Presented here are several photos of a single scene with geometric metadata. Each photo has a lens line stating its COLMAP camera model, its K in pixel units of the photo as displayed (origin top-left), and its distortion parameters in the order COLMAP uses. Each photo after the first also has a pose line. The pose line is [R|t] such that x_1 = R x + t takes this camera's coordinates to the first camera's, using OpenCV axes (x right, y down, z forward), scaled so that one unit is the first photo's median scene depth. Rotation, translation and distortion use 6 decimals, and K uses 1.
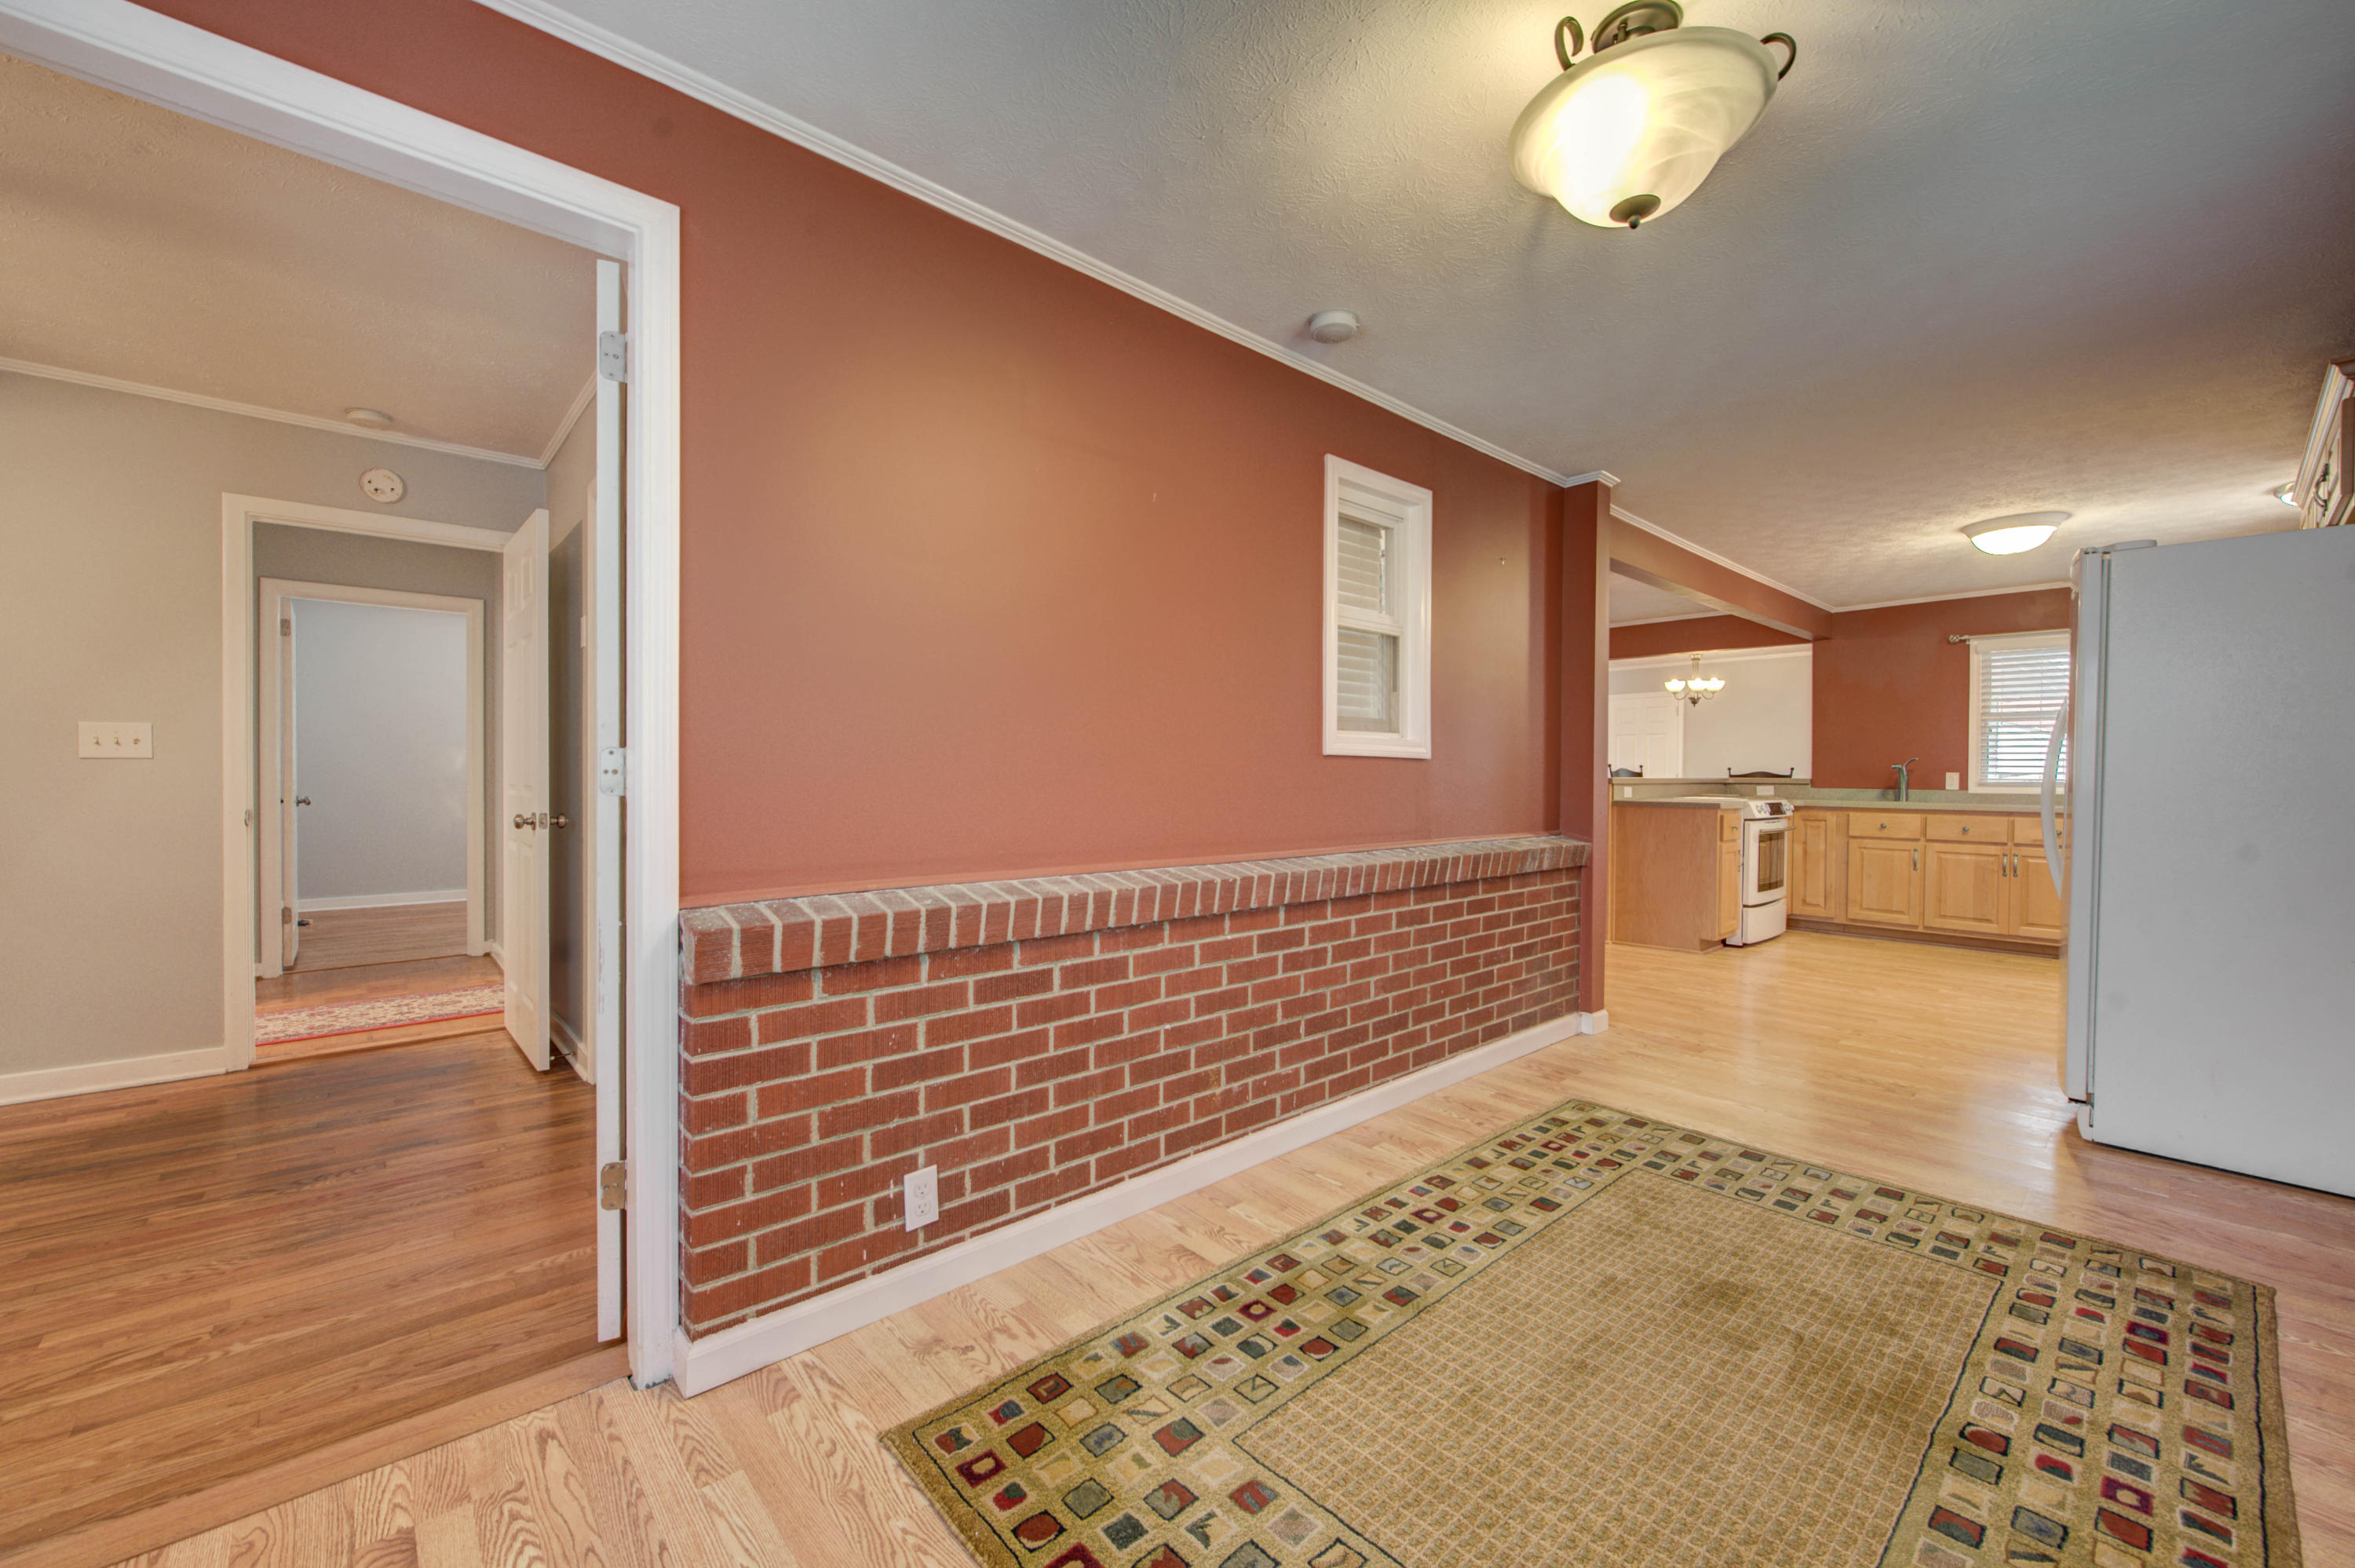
lens RADIAL K [[925.7, 0, 1177.5], [0, 925.7, 784.0], [0, 0, 1]] dist [0.002295, -0.002374]
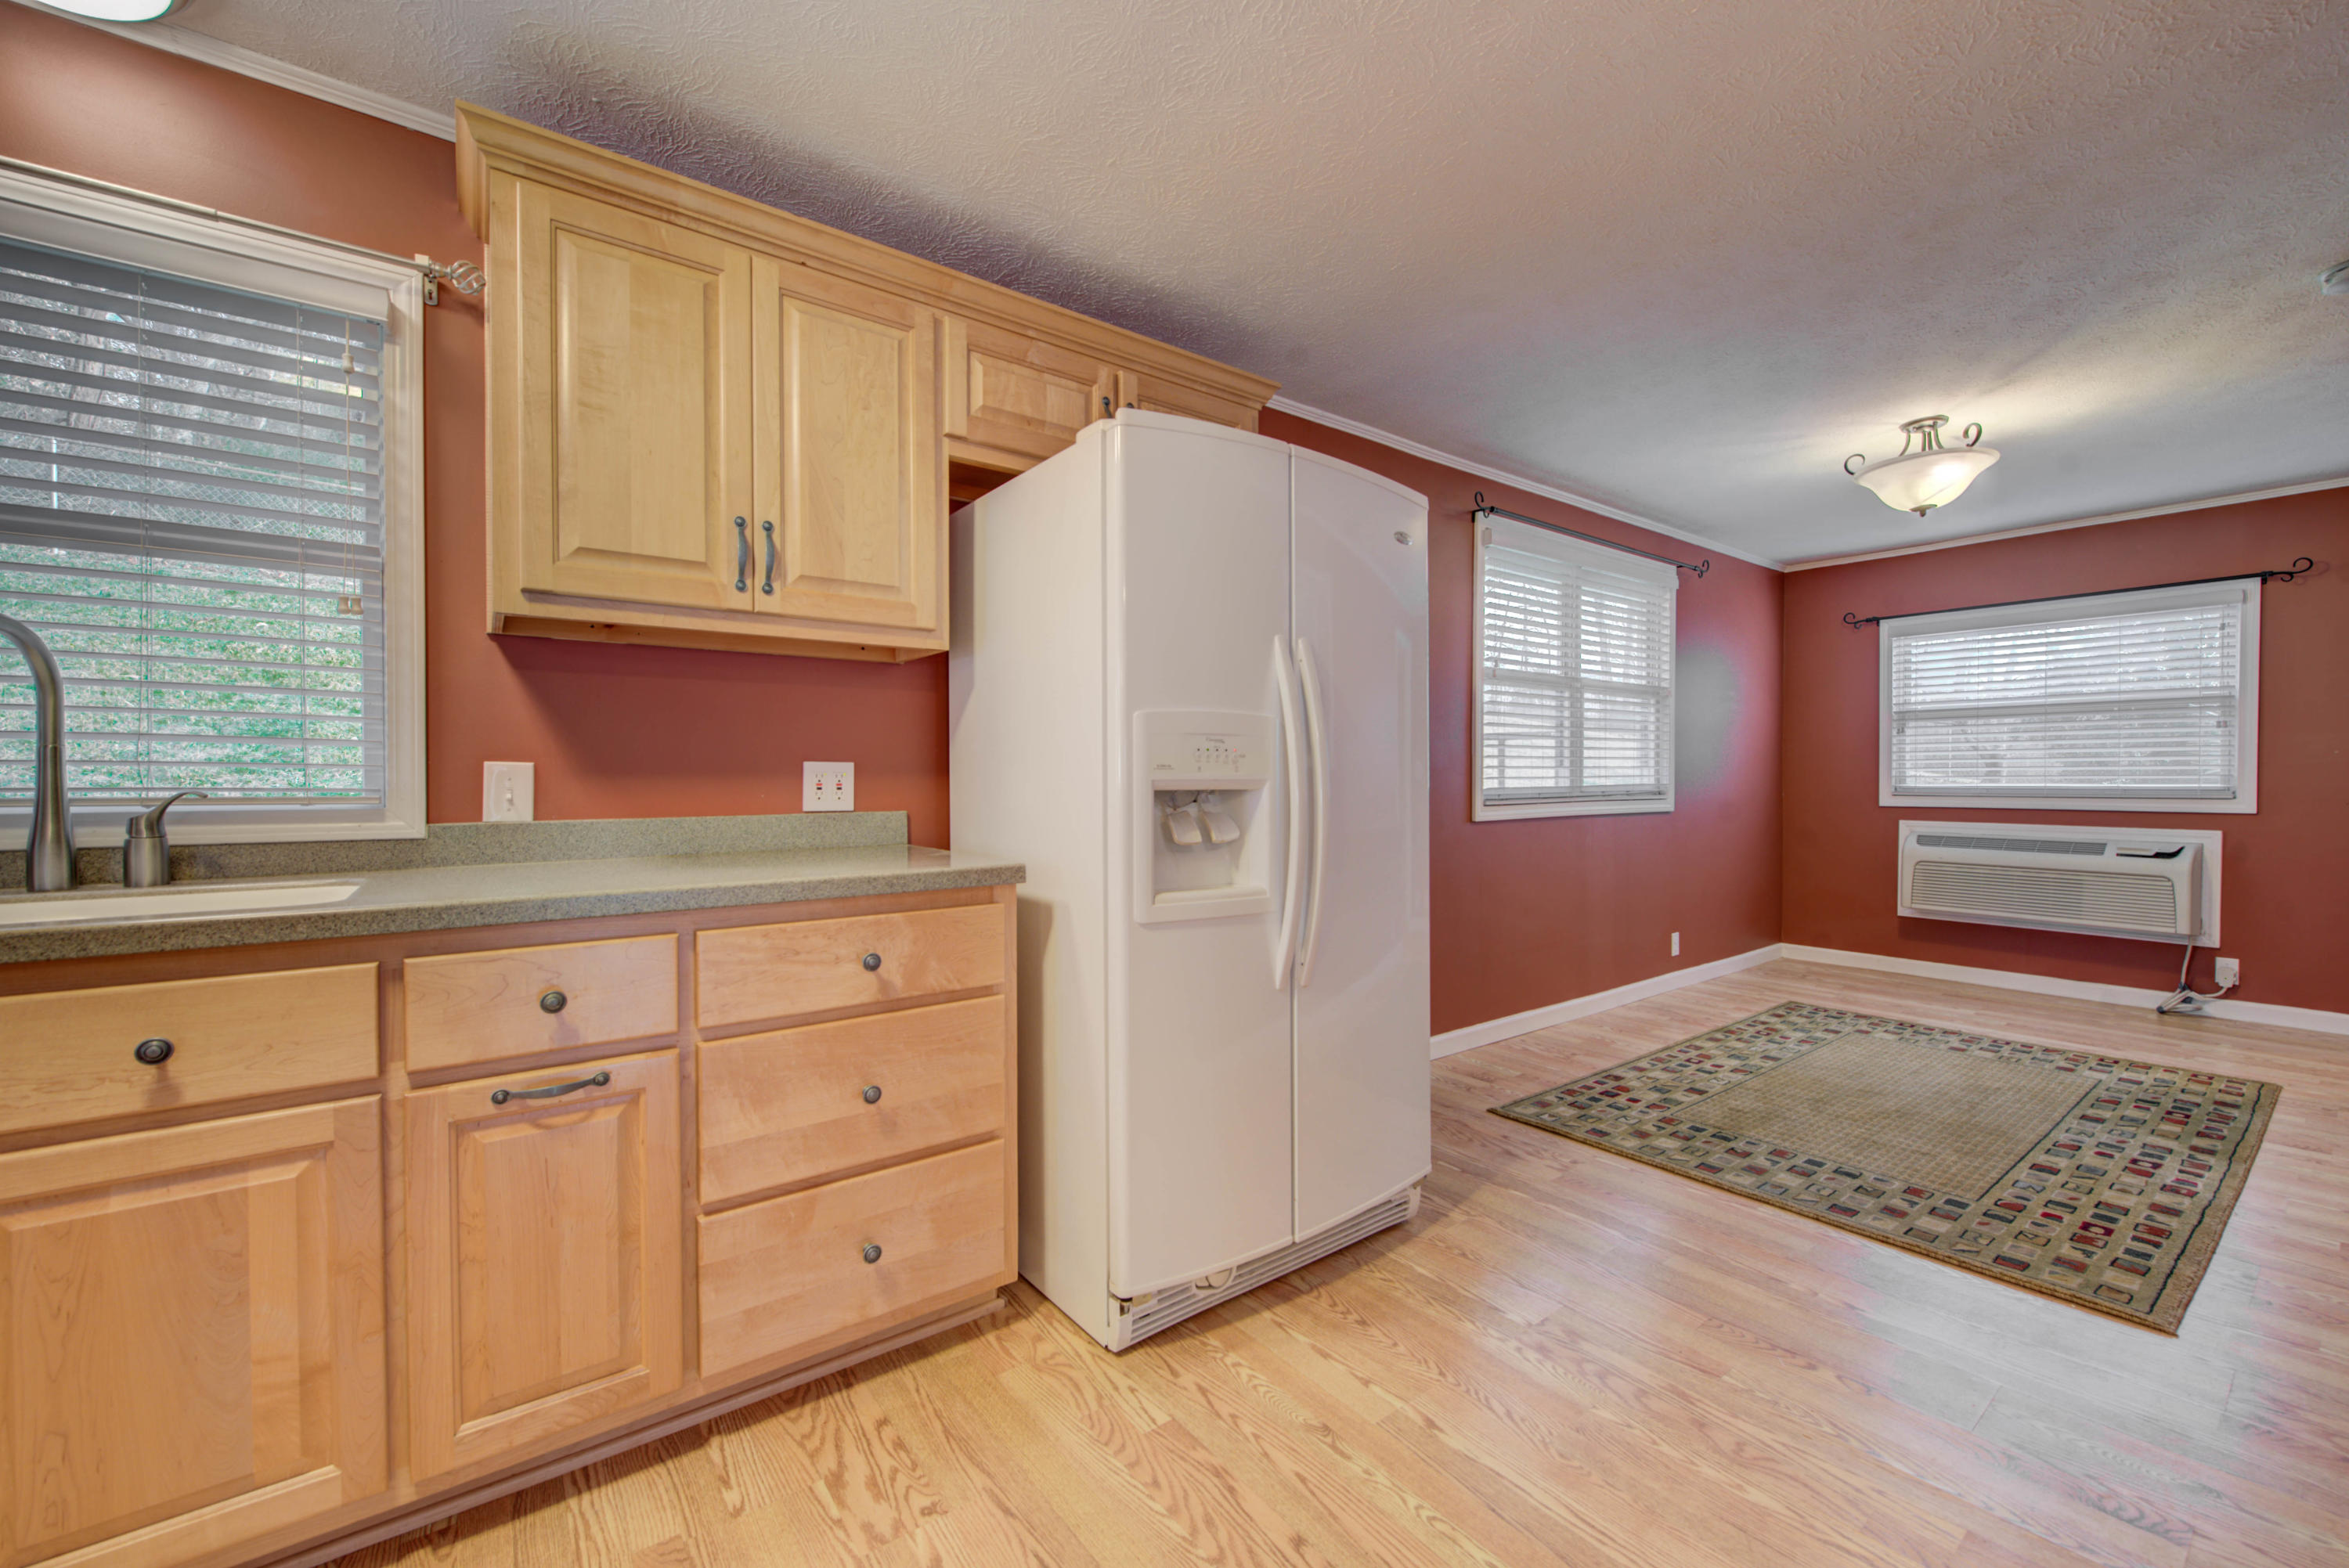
lens RADIAL K [[923.4, 0, 1174.5], [0, 923.4, 784.0], [0, 0, 1]] dist [0.002295, -0.002374]
pose [[-0.995899, -0.006751, 0.090221, 1.041180], [-0.004891, 0.999771, 0.020822, -0.016564], [-0.090341, 0.020295, -0.995704, 1.701785]]
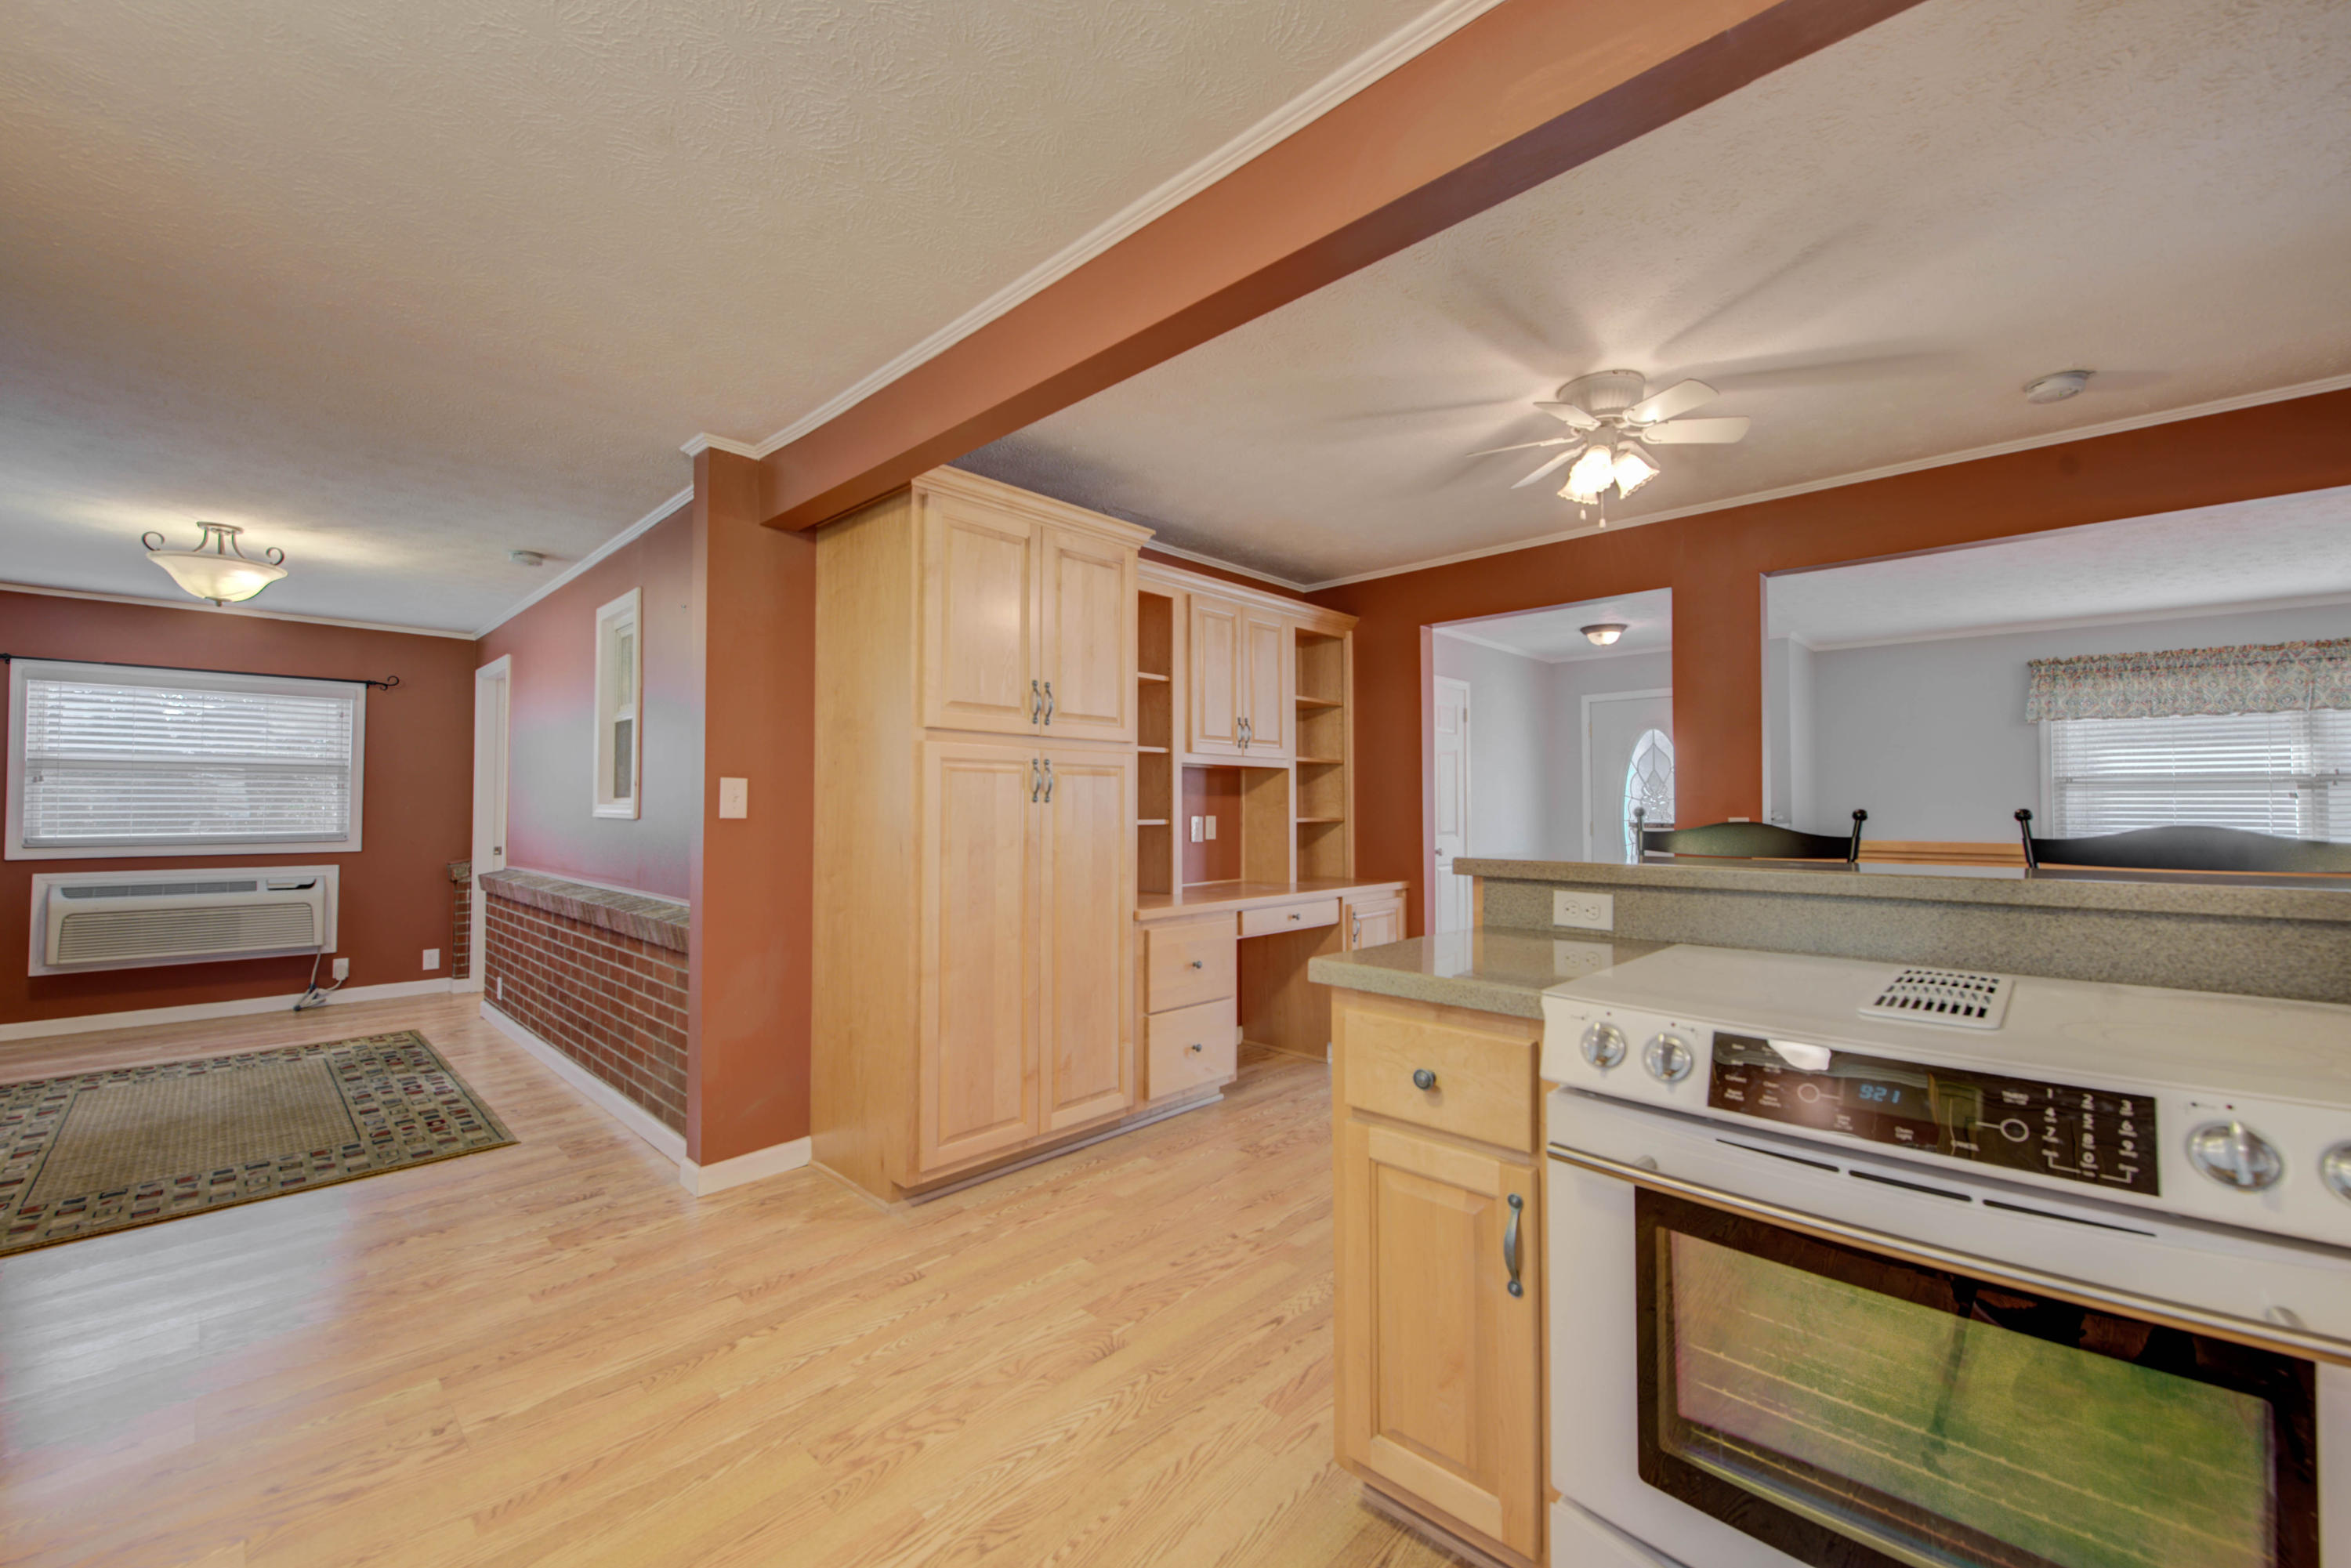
lens RADIAL K [[924.2, 0, 1175.5], [0, 924.2, 784.0], [0, 0, 1]] dist [0.002295, -0.002374]
pose [[0.071558, -0.034780, -0.996830, 1.608547], [-0.010704, 0.999308, -0.035635, -0.041610], [0.997379, 0.013220, 0.071136, 1.743860]]
